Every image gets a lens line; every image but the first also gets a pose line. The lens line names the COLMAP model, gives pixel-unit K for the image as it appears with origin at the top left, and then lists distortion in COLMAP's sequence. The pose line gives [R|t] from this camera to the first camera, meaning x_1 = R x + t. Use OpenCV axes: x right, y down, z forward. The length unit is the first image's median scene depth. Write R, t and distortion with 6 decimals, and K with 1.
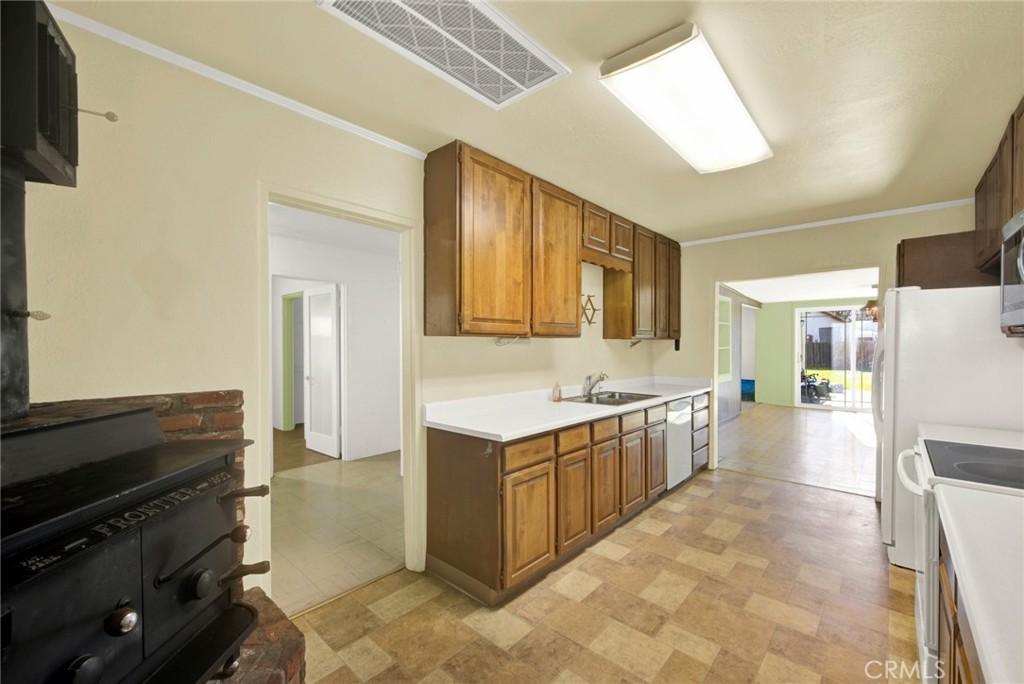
lens RADIAL K [[417.6, 0, 514.9], [0, 417.6, 344.5], [0, 0, 1]] dist [0.001820, -0.000445]
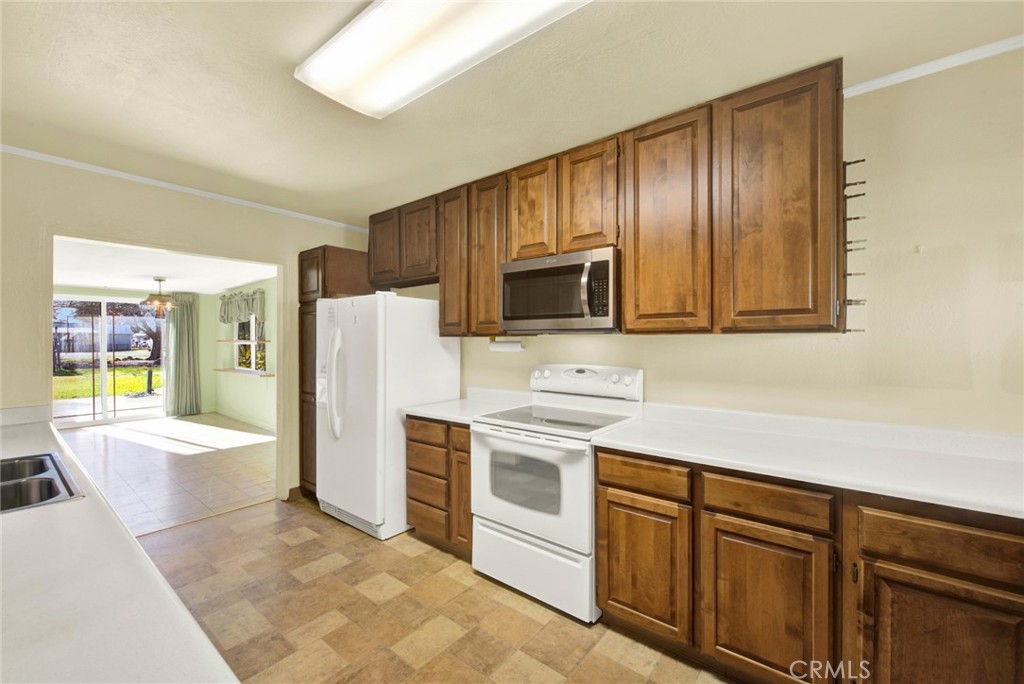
lens RADIAL K [[420.0, 0, 517.1], [0, 420.0, 340.0], [0, 0, 1]] dist [0.000030, -0.001135]
pose [[-0.059848, 0.002746, 0.998204, -0.140606], [0.003383, 0.999991, -0.002548, -0.003580], [-0.998202, 0.003225, -0.059857, 0.422949]]
